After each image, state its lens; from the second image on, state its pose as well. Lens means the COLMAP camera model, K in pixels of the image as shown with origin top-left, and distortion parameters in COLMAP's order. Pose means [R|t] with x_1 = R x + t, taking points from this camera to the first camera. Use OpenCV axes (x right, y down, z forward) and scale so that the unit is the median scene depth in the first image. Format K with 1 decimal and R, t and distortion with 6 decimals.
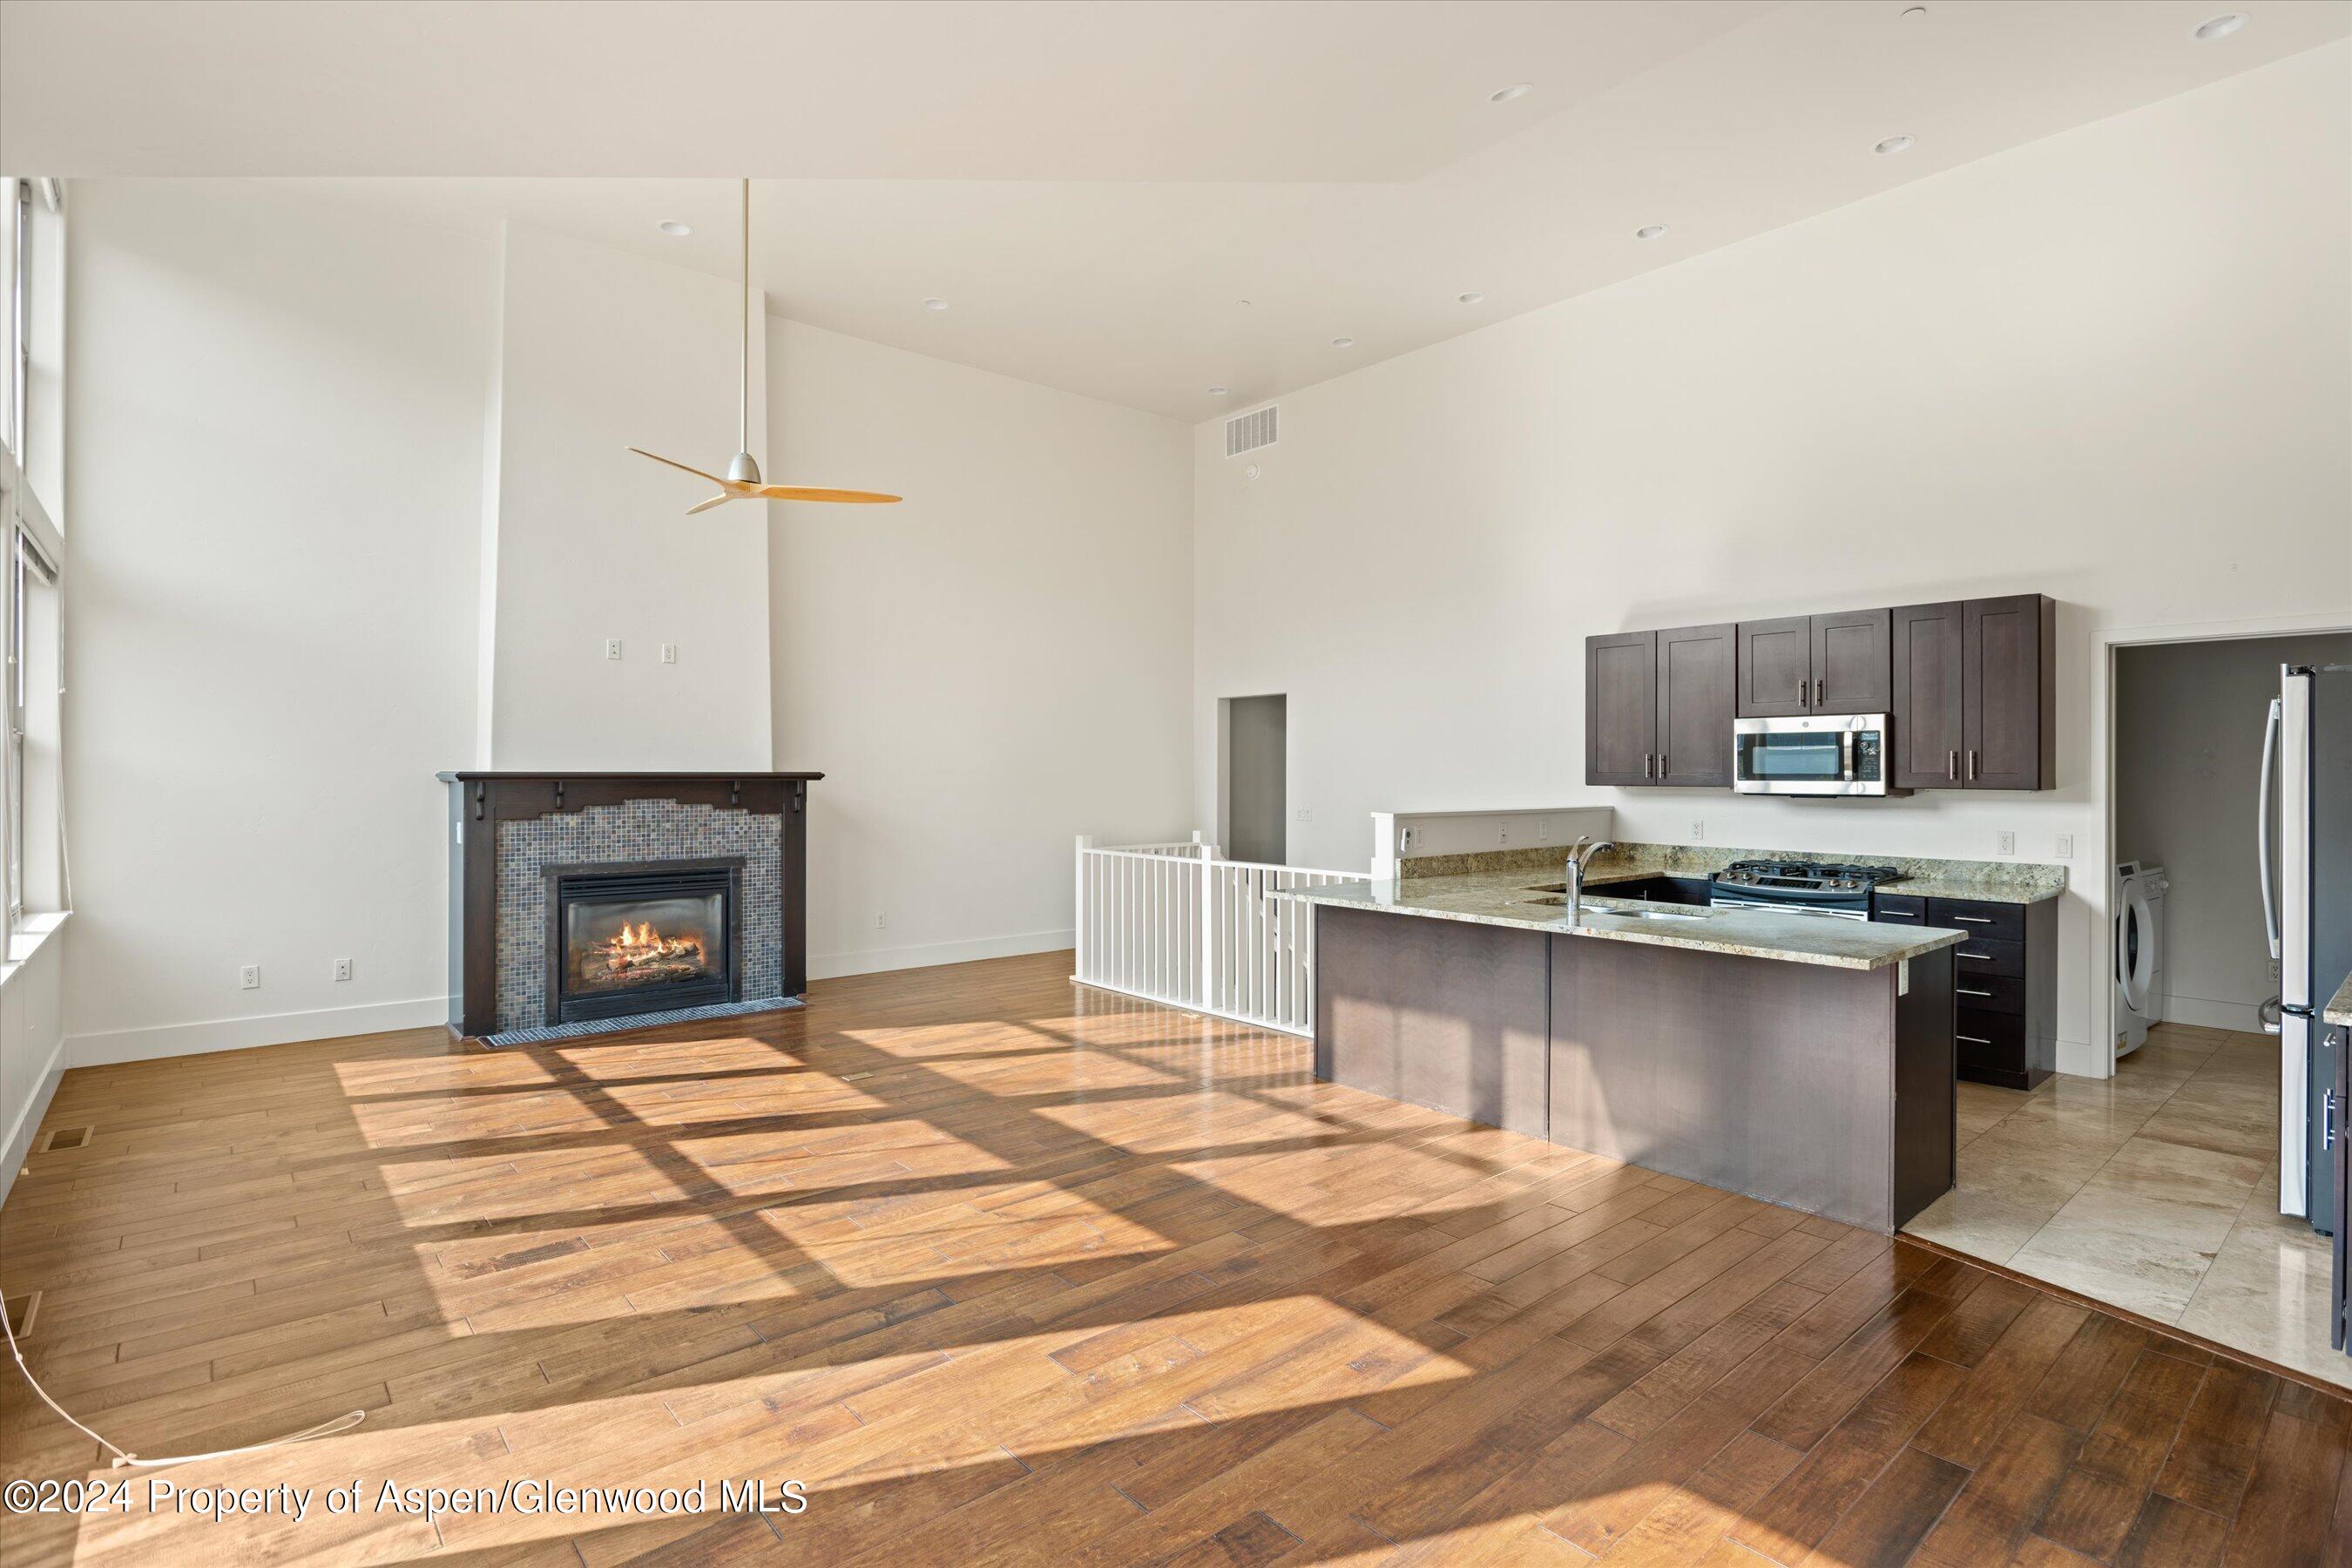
lens RADIAL K [[1145.7, 0, 1183.9], [0, 1145.7, 769.5], [0, 0, 1]] dist [-0.001743, -0.002192]
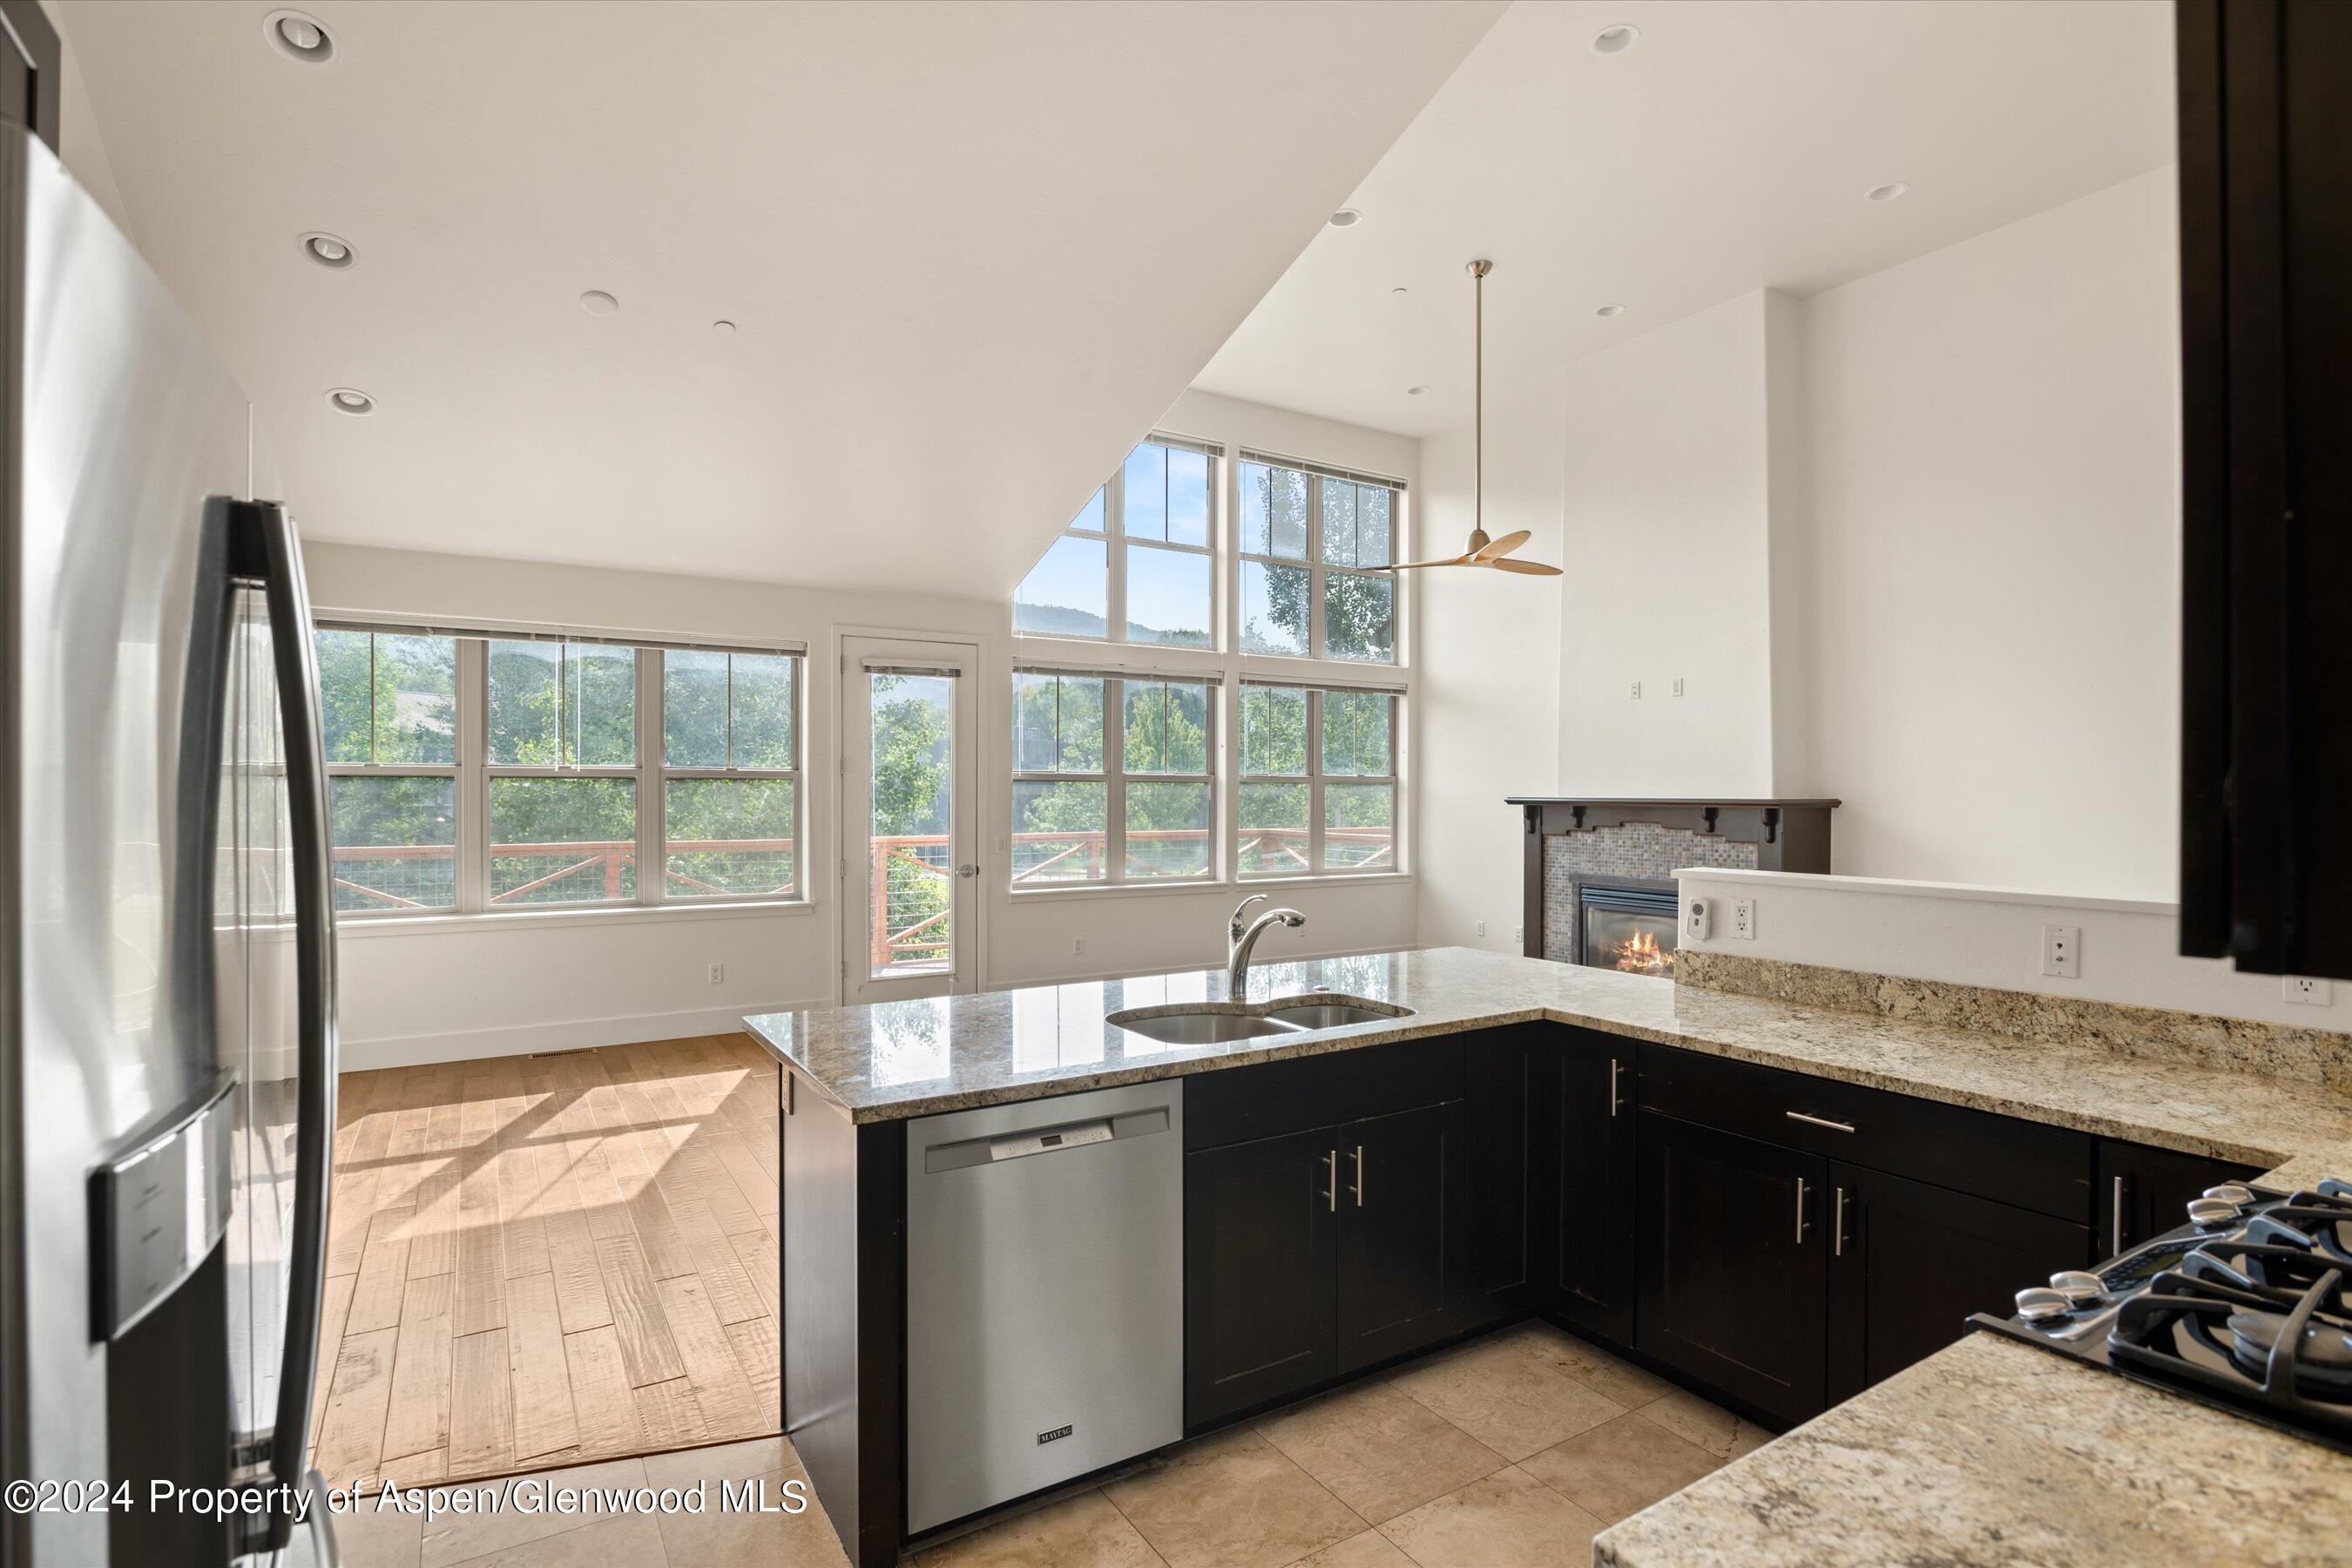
lens RADIAL K [[1145.7, 0, 1190.8], [0, 1145.7, 801.3], [0, 0, 1]] dist [-0.001743, -0.002192]
pose [[-0.149221, 0.004395, -0.988794, 0.783387], [-0.001221, 0.999989, 0.004629, 0.000636], [0.988803, 0.001898, -0.149214, 0.823040]]
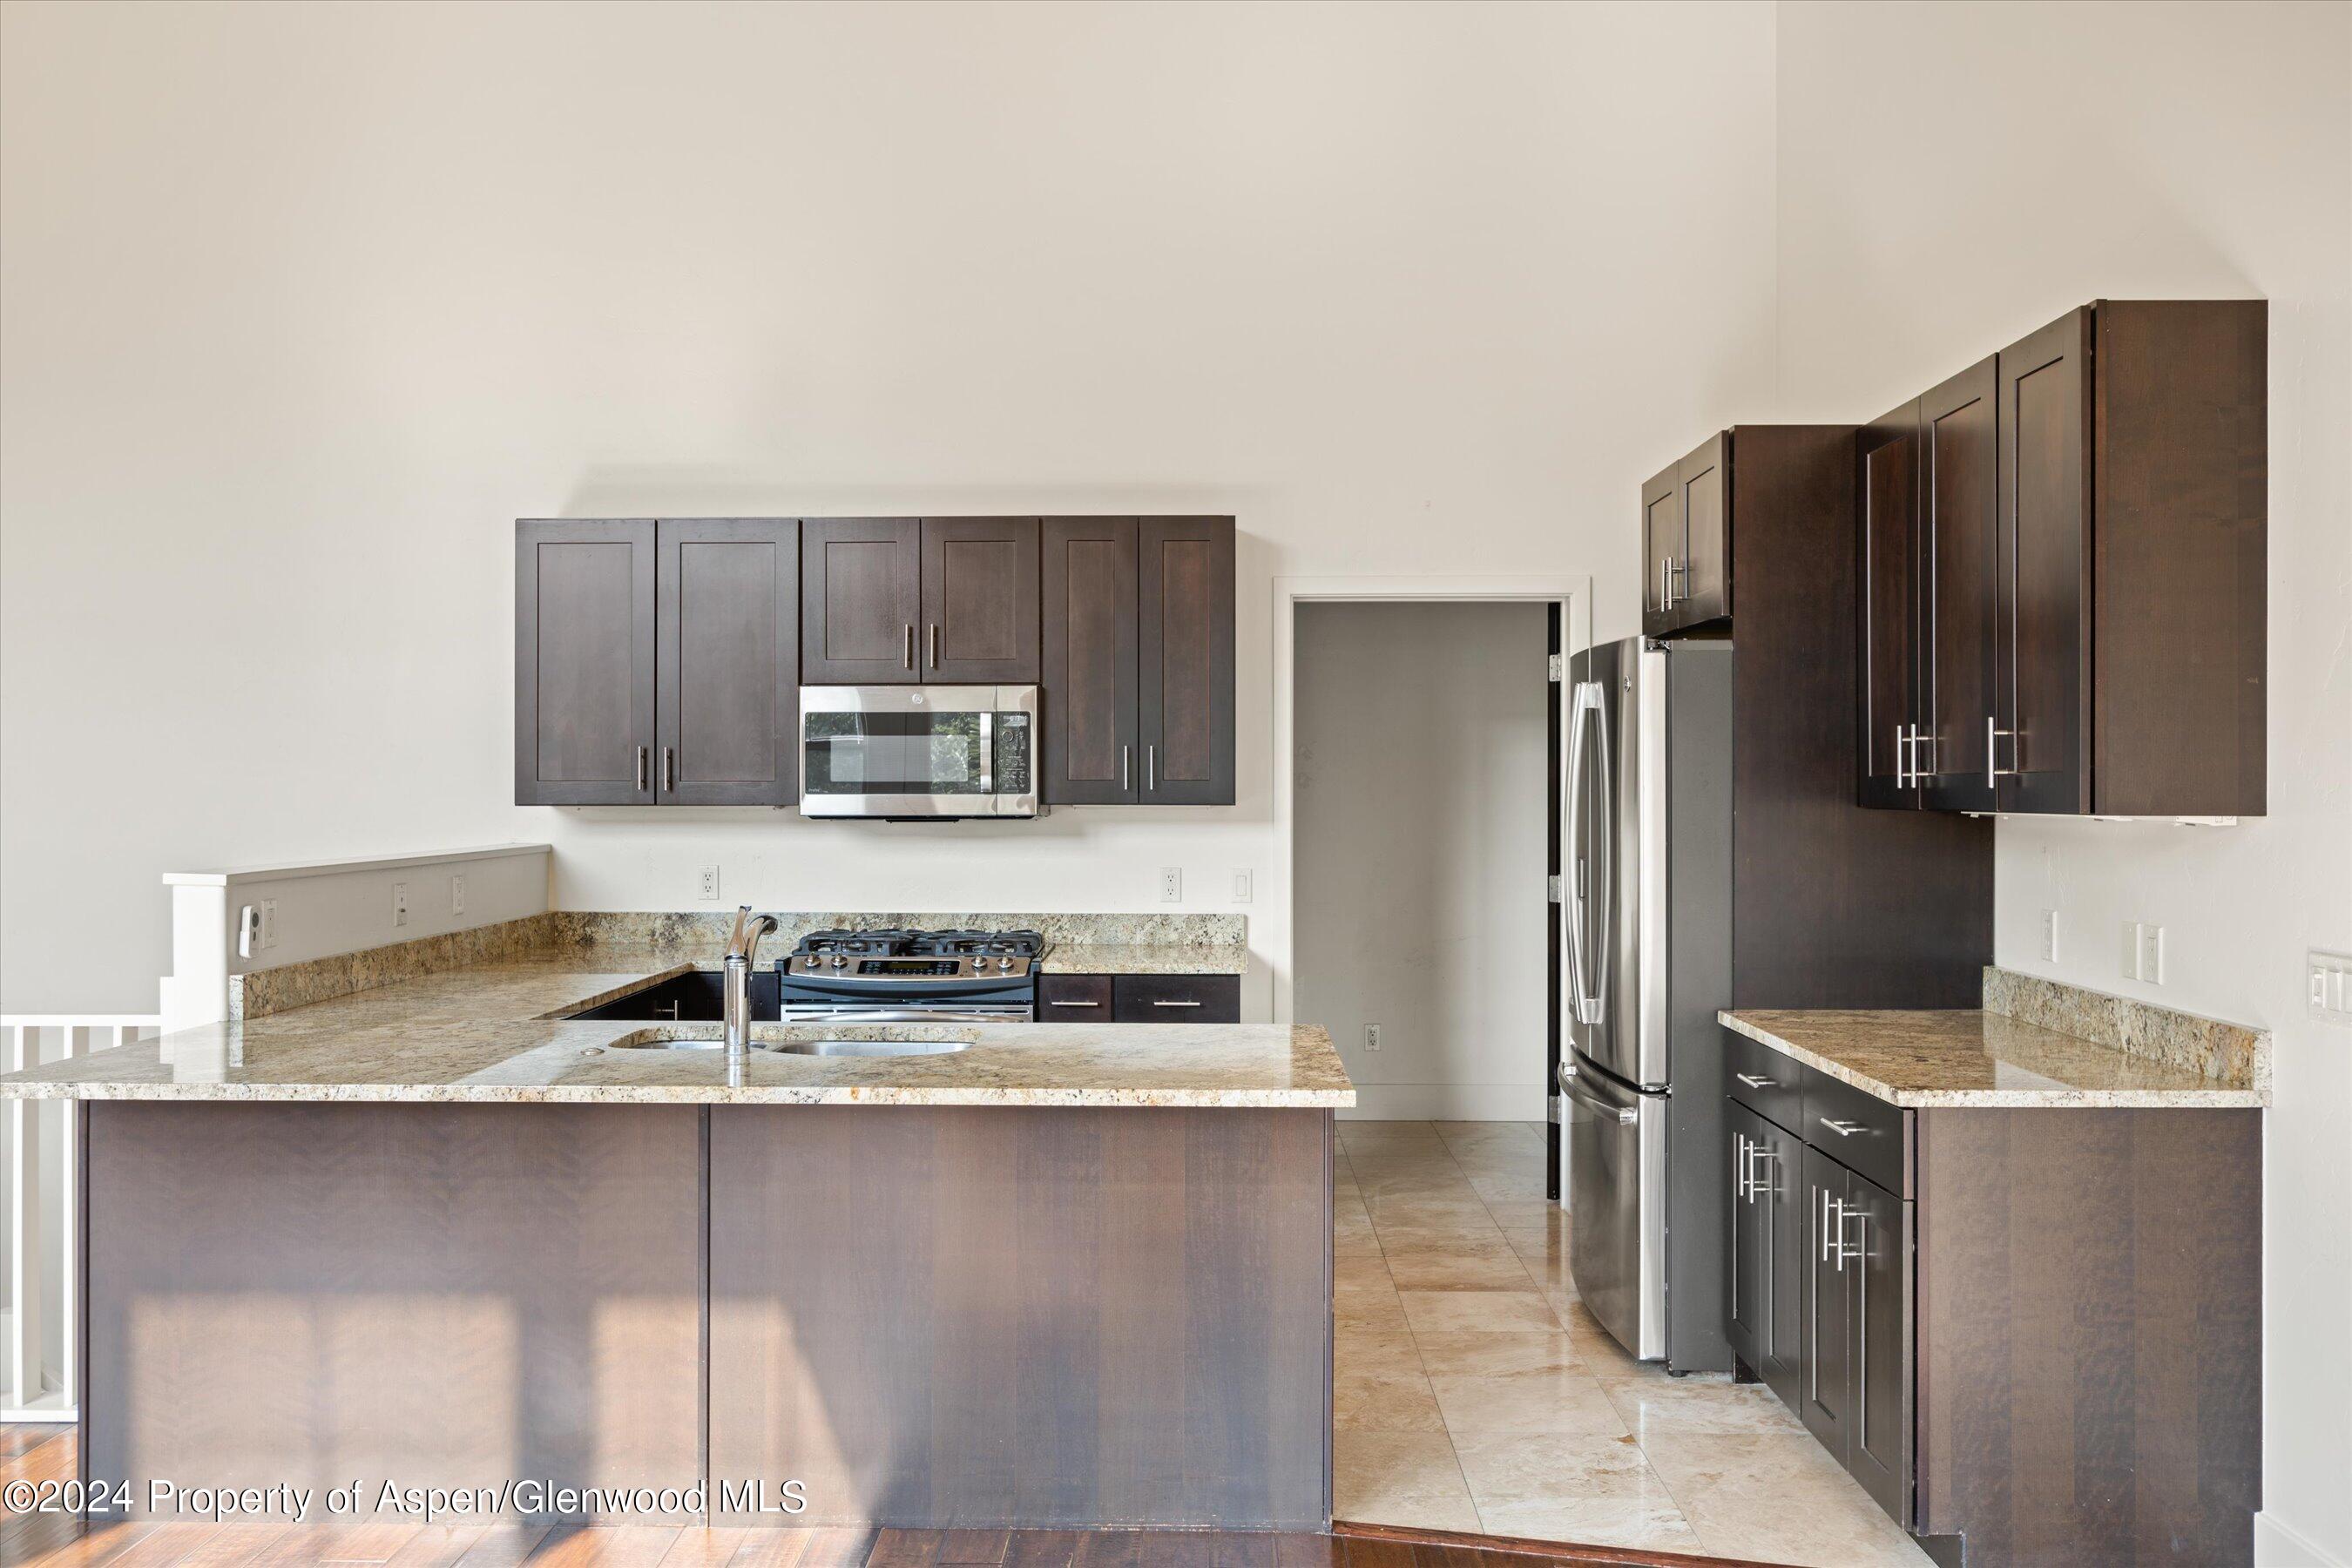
lens RADIAL K [[2020.1, 0, 1169.5], [0, 2020.1, 772.6], [0, 0, 1]] dist [-0.001537, -0.011503]
pose [[0.676796, -0.001025, 0.736170, -0.143058], [0.001033, 0.999999, 0.000443, -0.001338], [-0.736170, 0.000461, 0.676796, 0.194505]]
